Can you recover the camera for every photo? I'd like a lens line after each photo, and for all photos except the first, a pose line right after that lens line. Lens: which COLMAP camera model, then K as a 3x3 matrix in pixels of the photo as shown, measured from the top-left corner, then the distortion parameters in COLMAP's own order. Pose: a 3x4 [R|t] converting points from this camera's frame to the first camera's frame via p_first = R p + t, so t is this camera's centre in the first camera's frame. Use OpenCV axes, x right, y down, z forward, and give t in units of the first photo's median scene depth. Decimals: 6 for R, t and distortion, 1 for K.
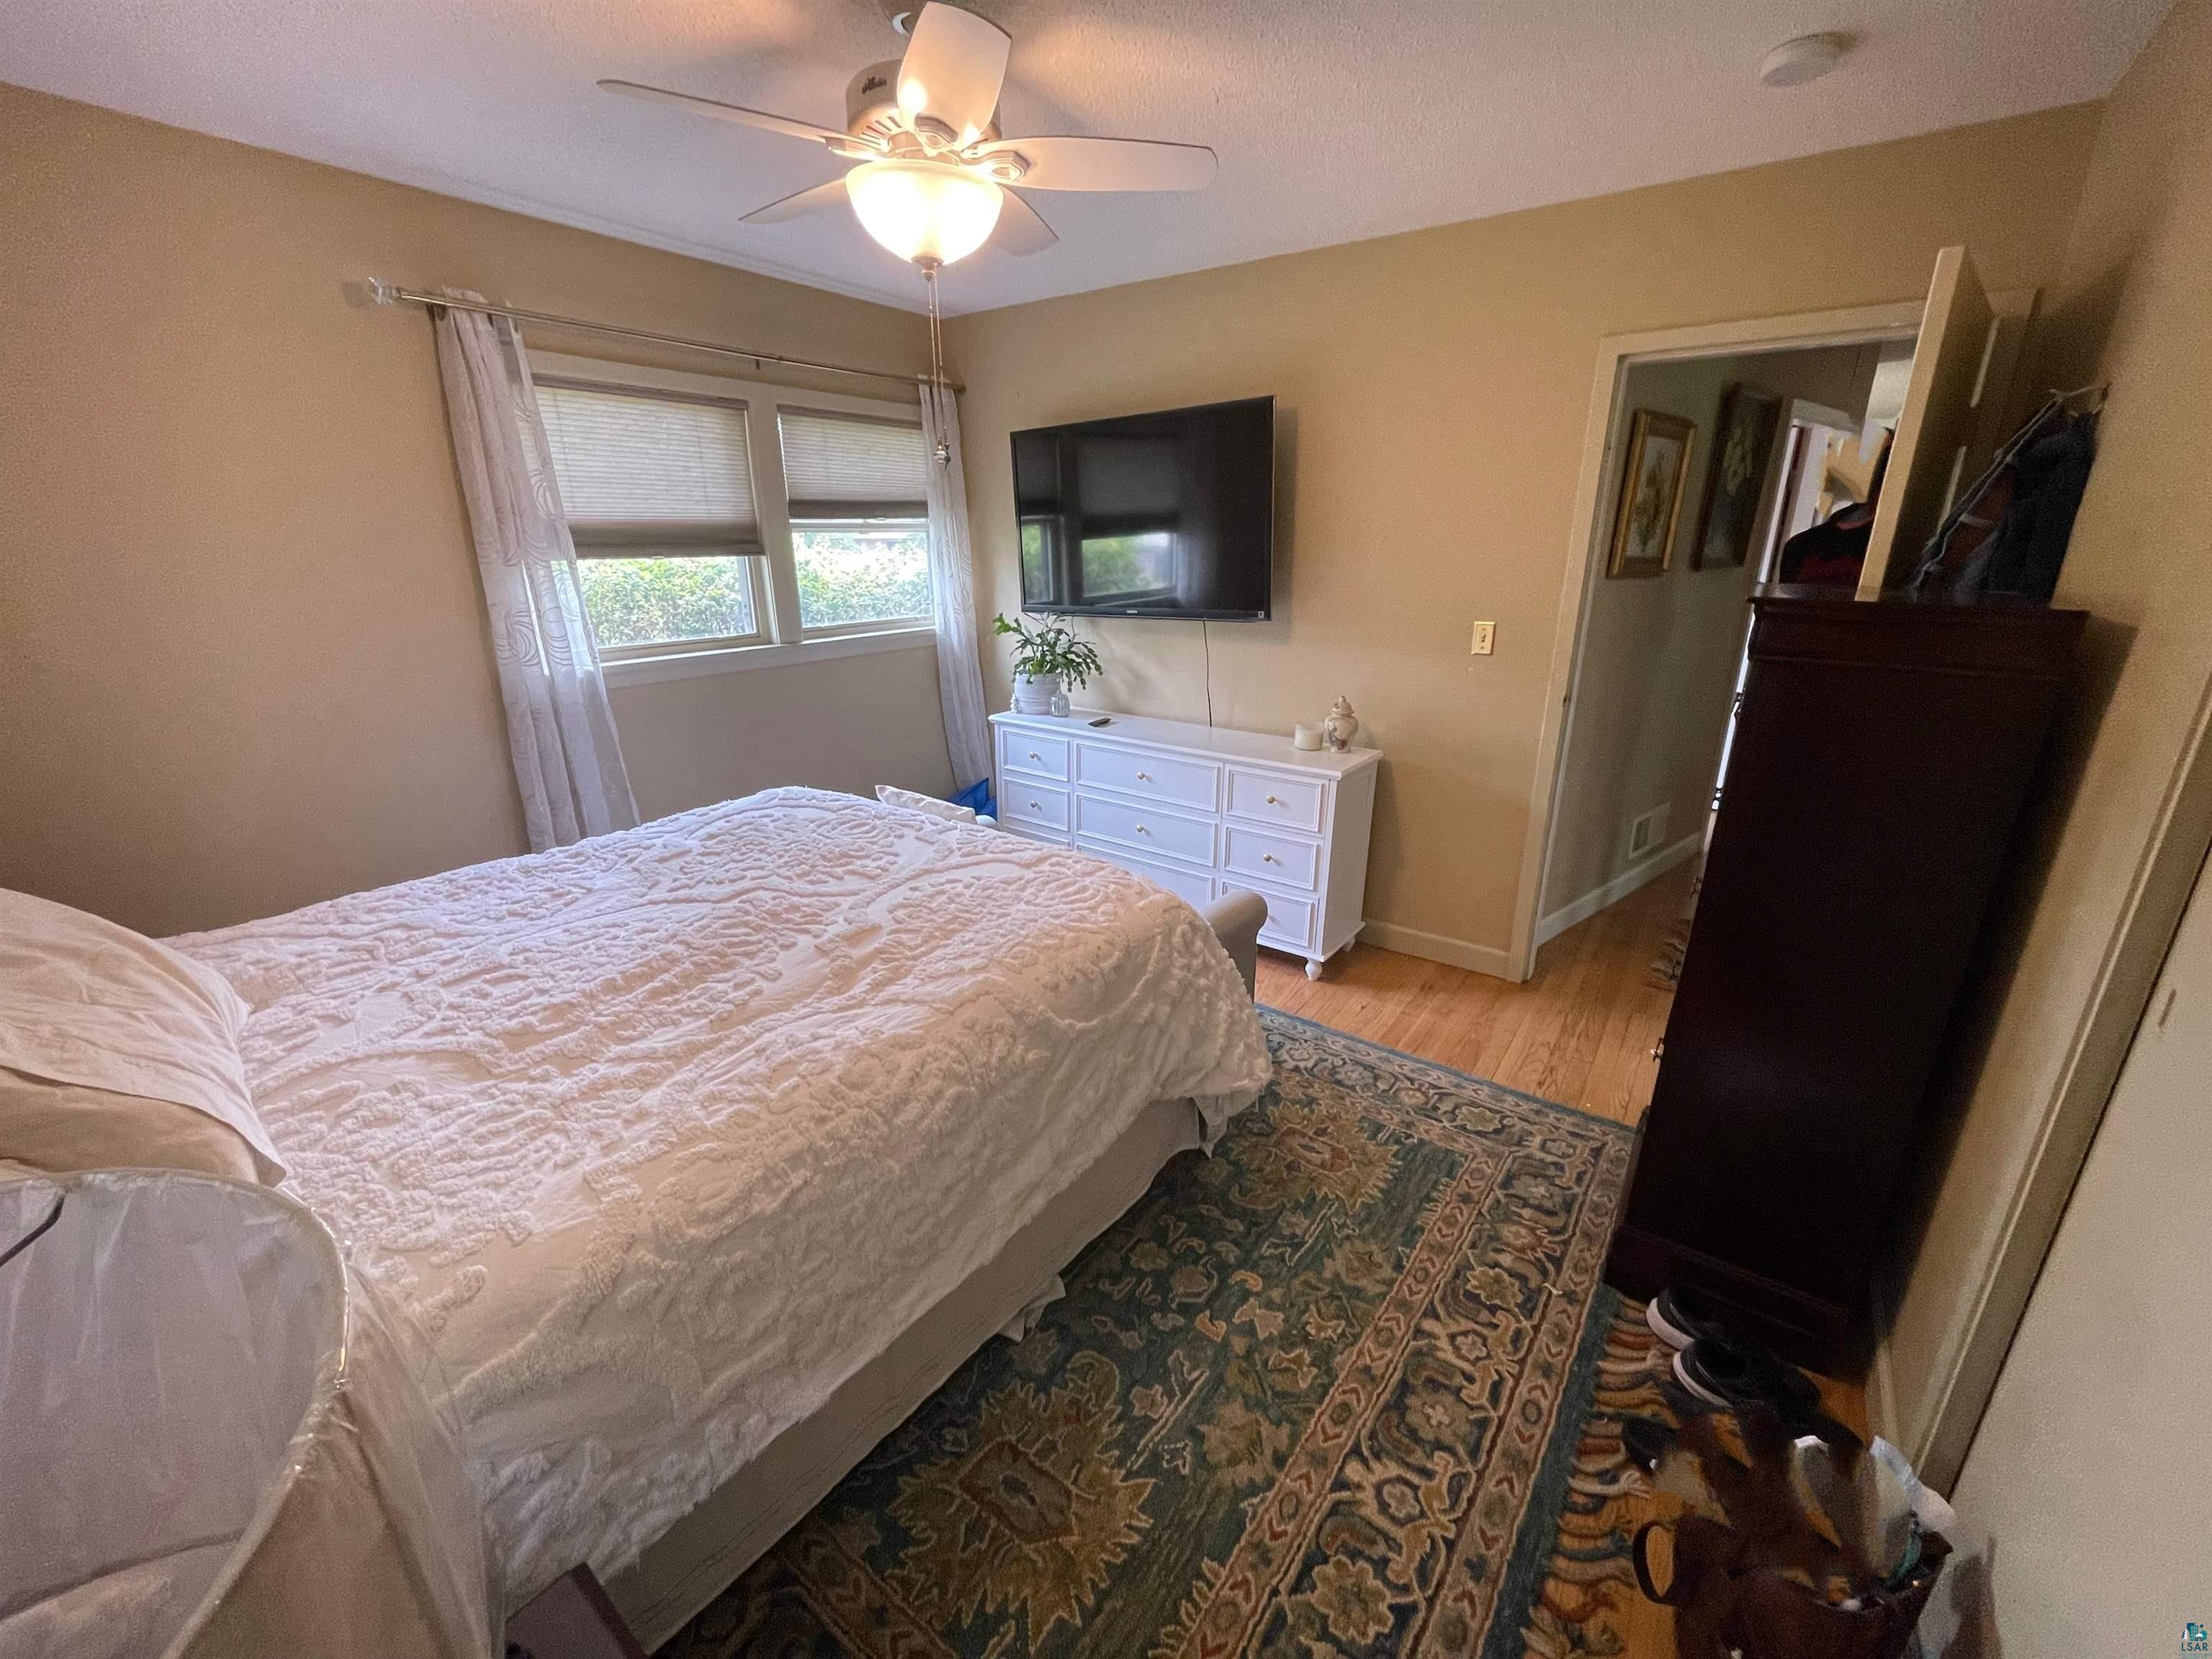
lens RADIAL K [[897.1, 0, 1107.2], [0, 897.1, 830.4], [0, 0, 1]] dist [-0.003066, 0.000327]
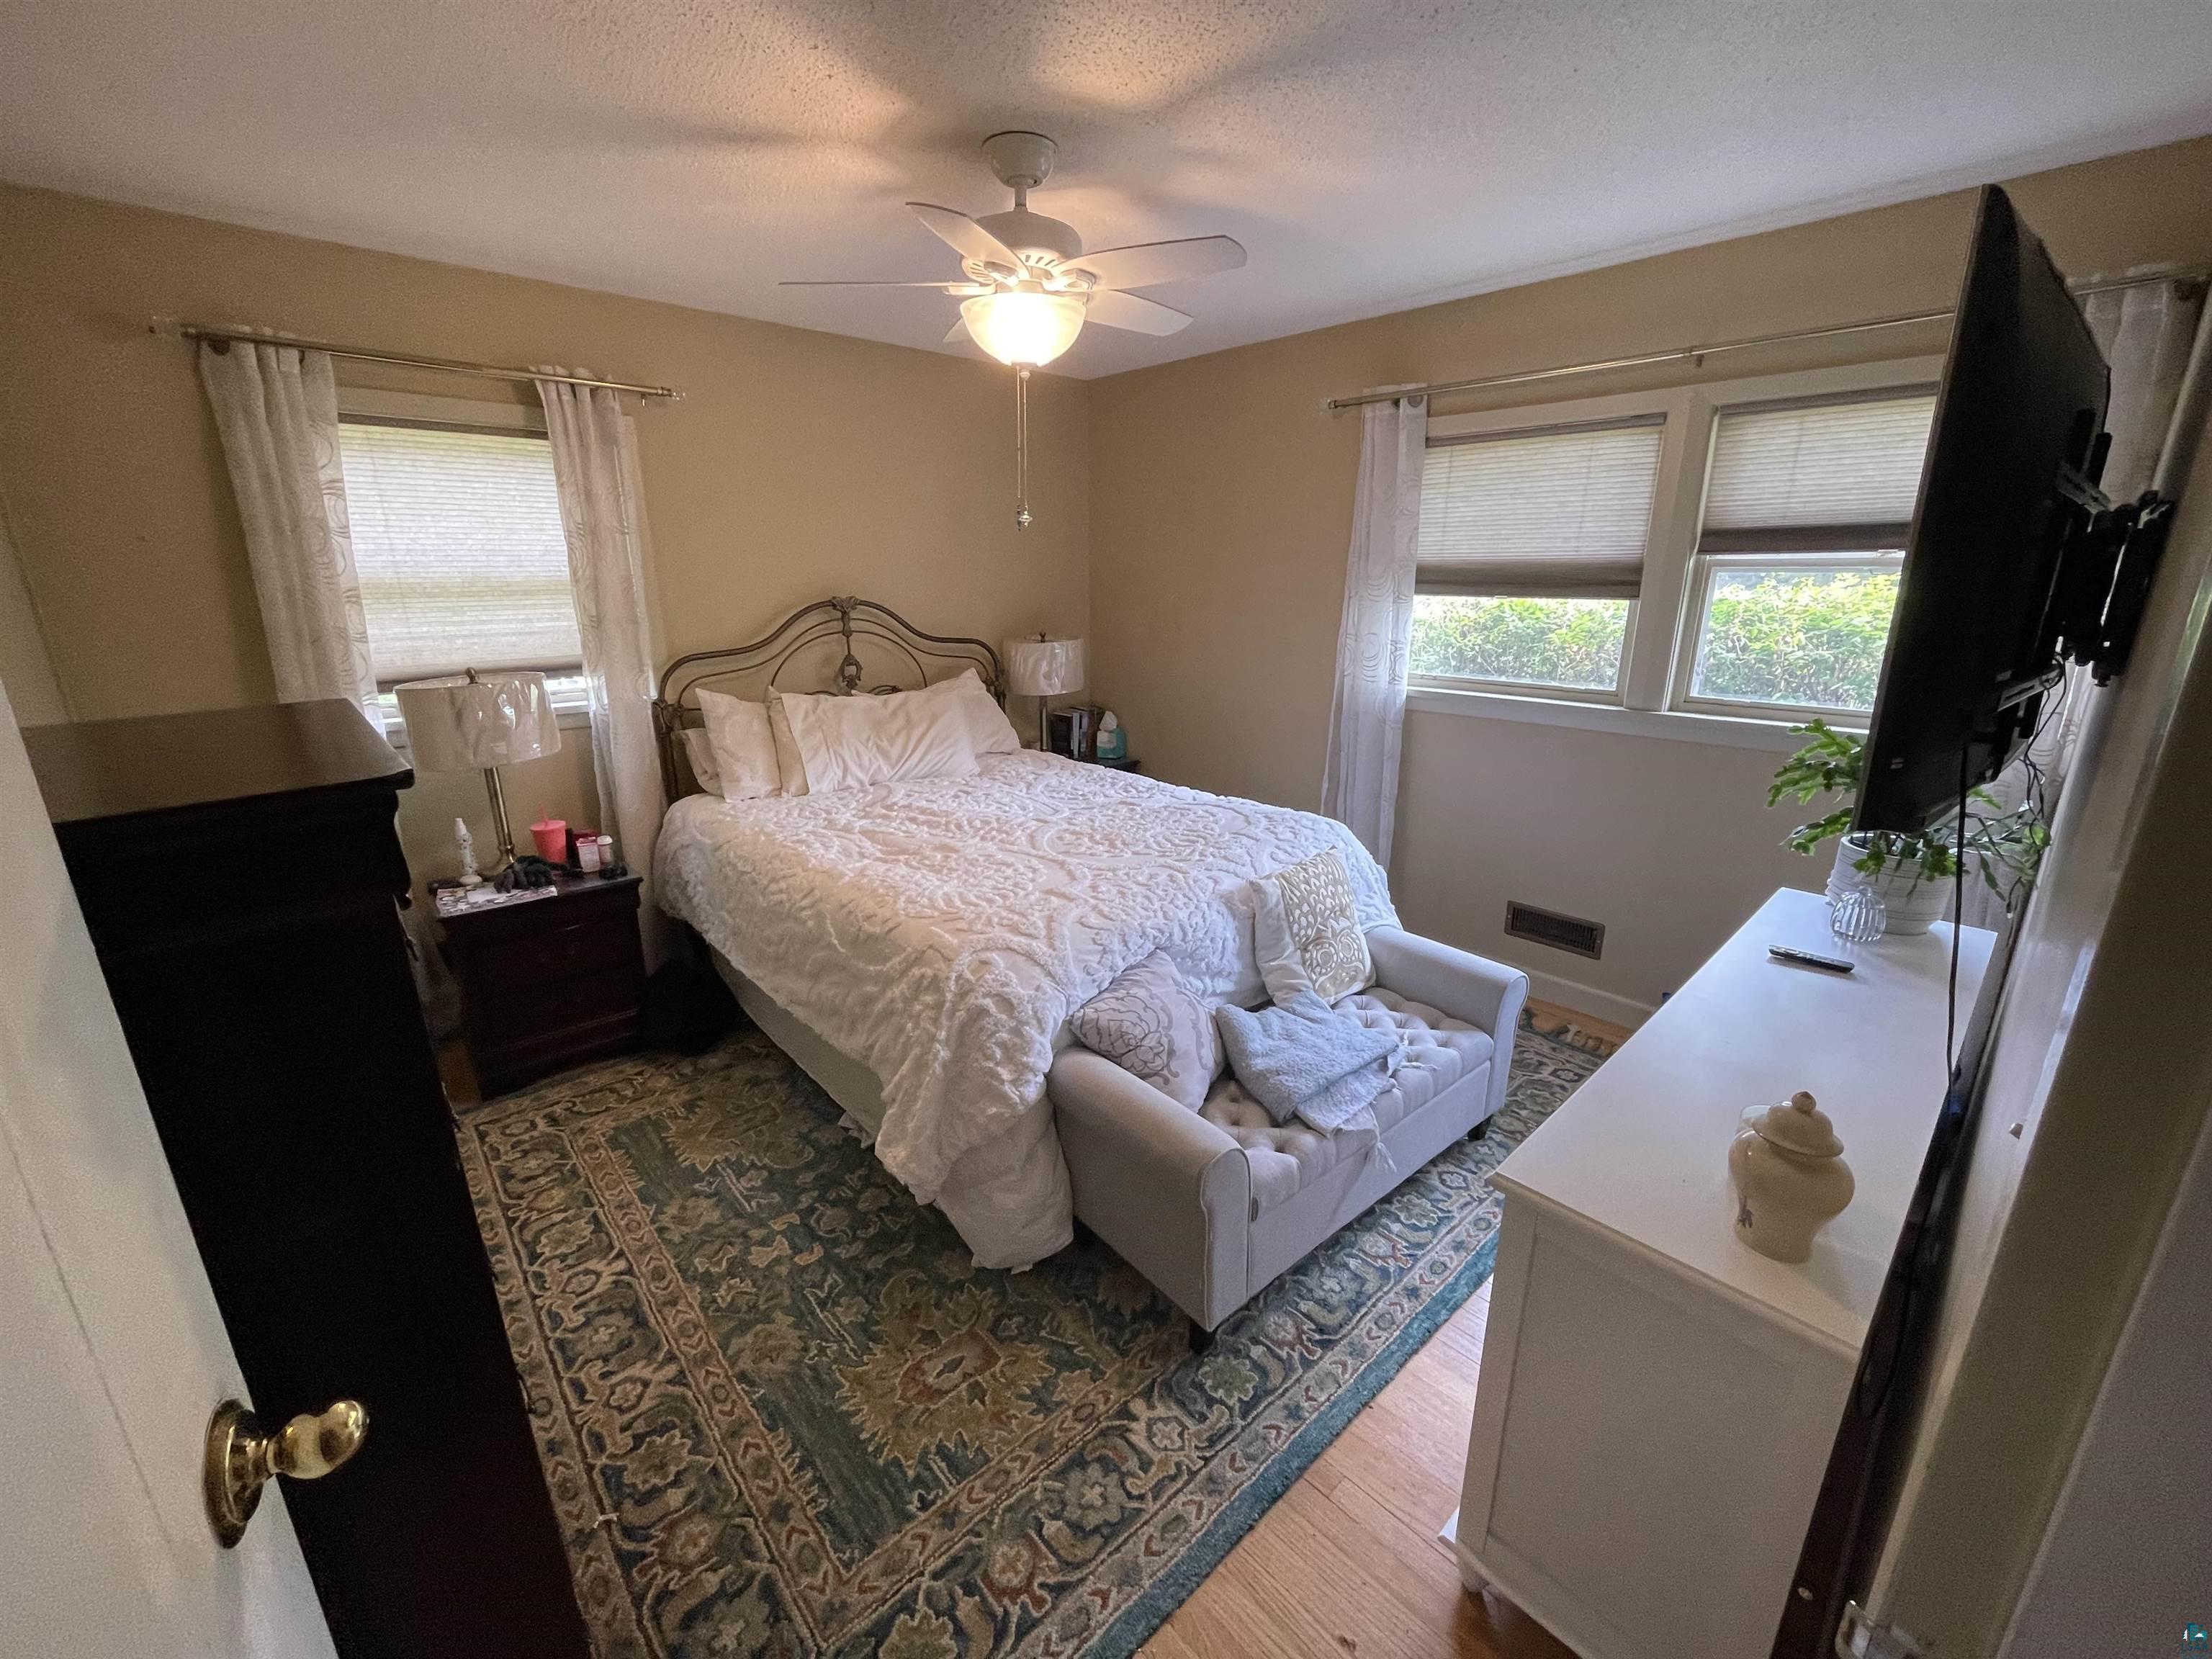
lens RADIAL K [[897.1, 0, 1105.7], [0, 897.1, 832.1], [0, 0, 1]] dist [-0.003066, 0.000327]
pose [[-0.191863, 0.283786, -0.939497, 1.022681], [-0.301097, 0.894096, 0.331562, -0.461024], [0.934093, 0.346494, -0.086097, 1.313865]]
